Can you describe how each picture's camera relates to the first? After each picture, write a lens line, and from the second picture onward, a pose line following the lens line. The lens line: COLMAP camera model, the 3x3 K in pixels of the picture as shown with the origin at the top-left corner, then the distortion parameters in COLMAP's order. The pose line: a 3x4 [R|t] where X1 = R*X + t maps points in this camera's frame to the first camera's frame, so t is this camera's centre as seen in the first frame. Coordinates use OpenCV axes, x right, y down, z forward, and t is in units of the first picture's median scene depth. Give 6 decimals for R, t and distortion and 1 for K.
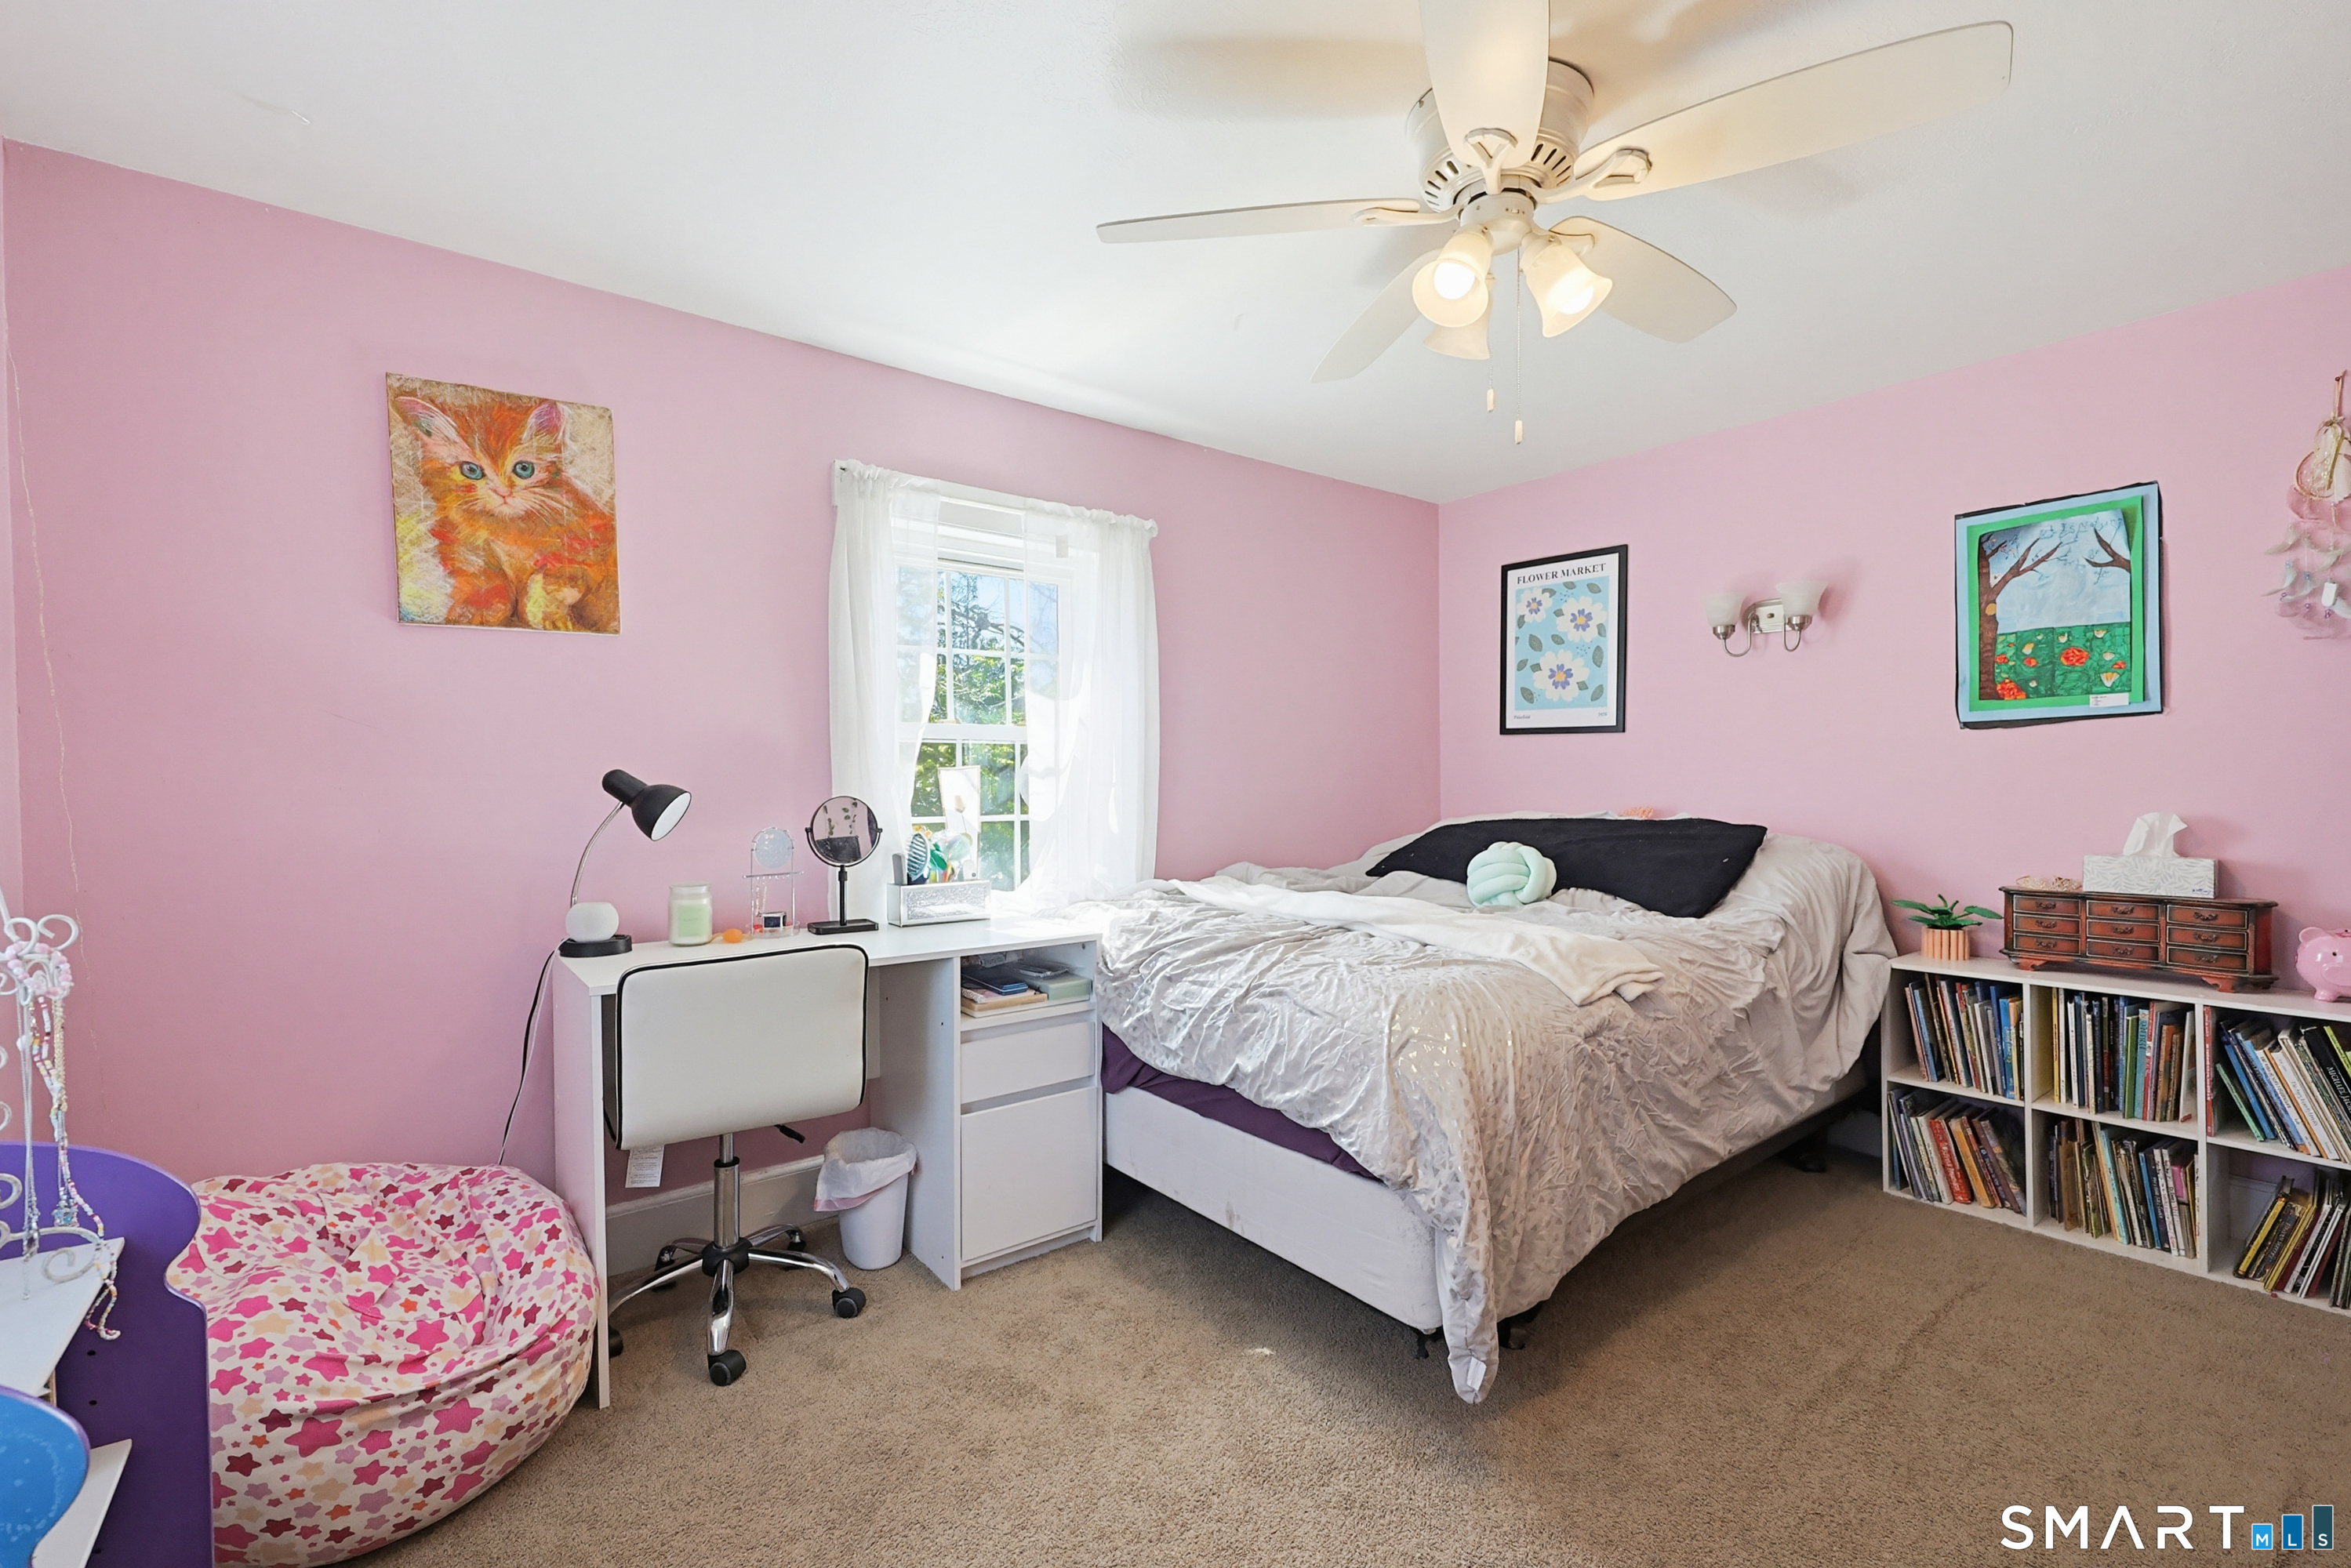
lens RADIAL K [[1029.2, 0, 1173.5], [0, 1029.2, 790.9], [0, 0, 1]] dist [0.000685, -0.000141]
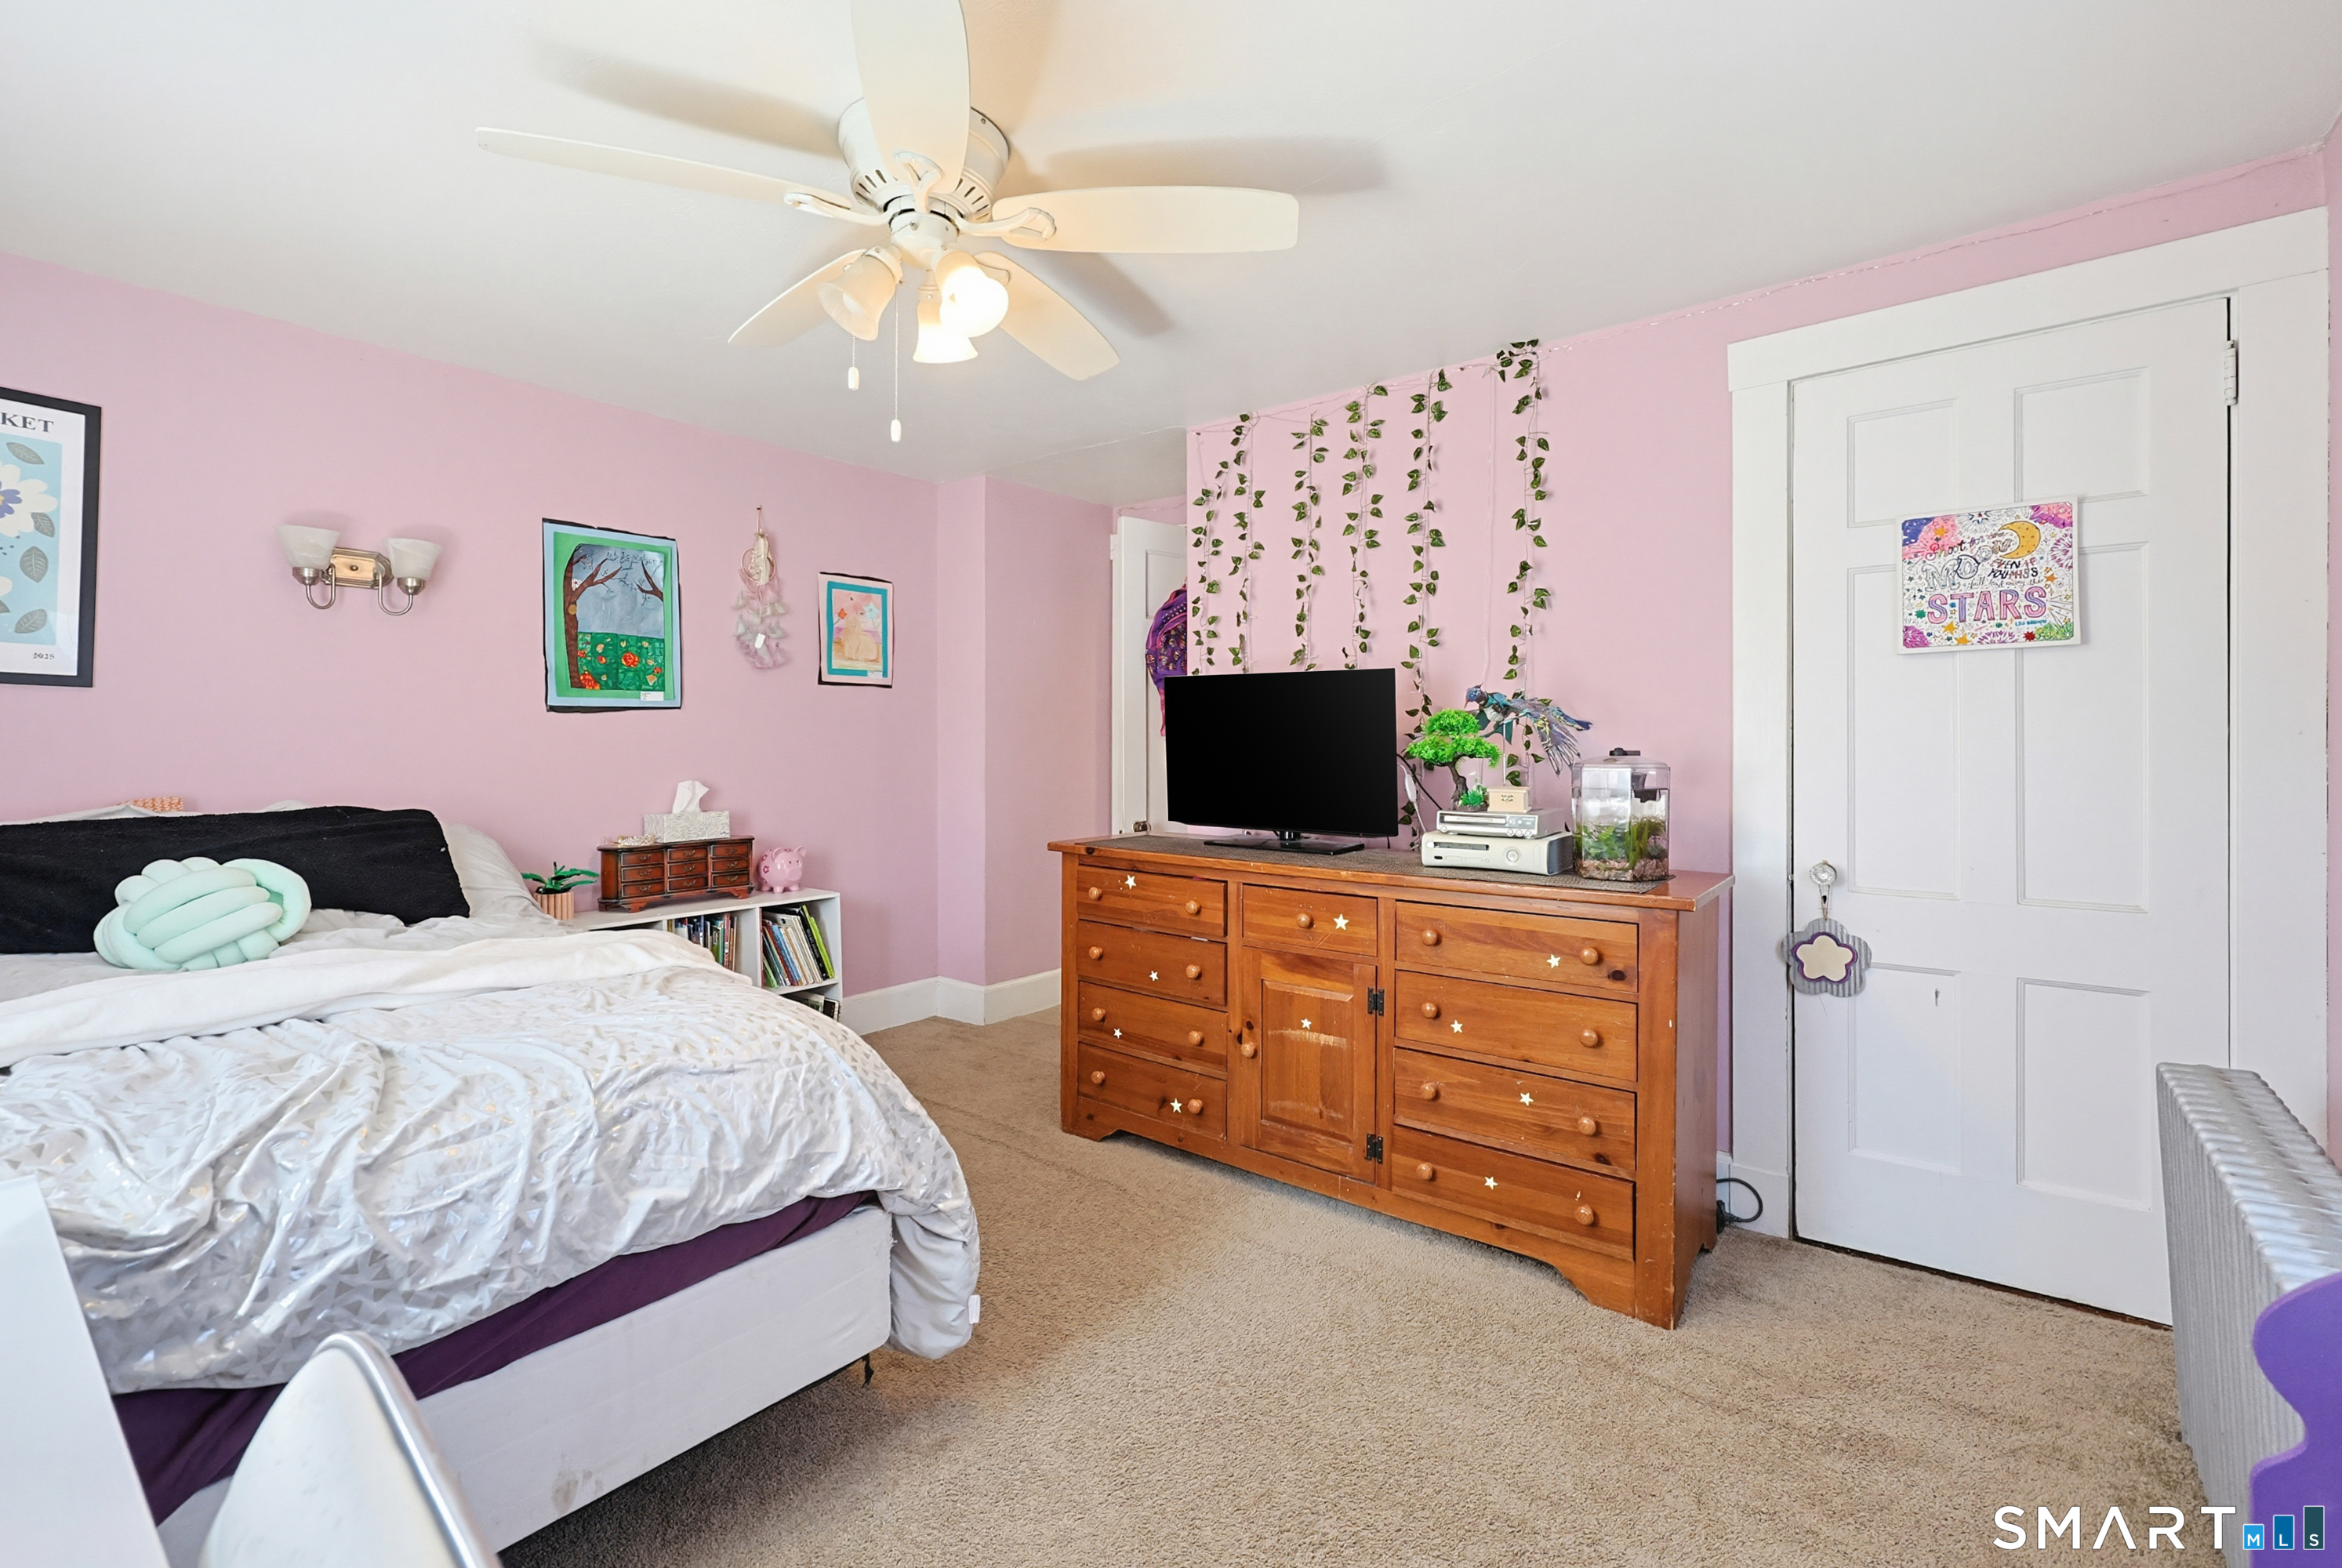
lens RADIAL K [[1013.2, 0, 1173.9], [0, 1013.2, 745.9], [0, 0, 1]] dist [0.001434, 0.000187]
pose [[-0.236281, 0.008426, 0.971648, -0.481075], [0.013552, 0.999894, -0.005376, -0.008264], [-0.971590, 0.011898, -0.236370, 0.631543]]
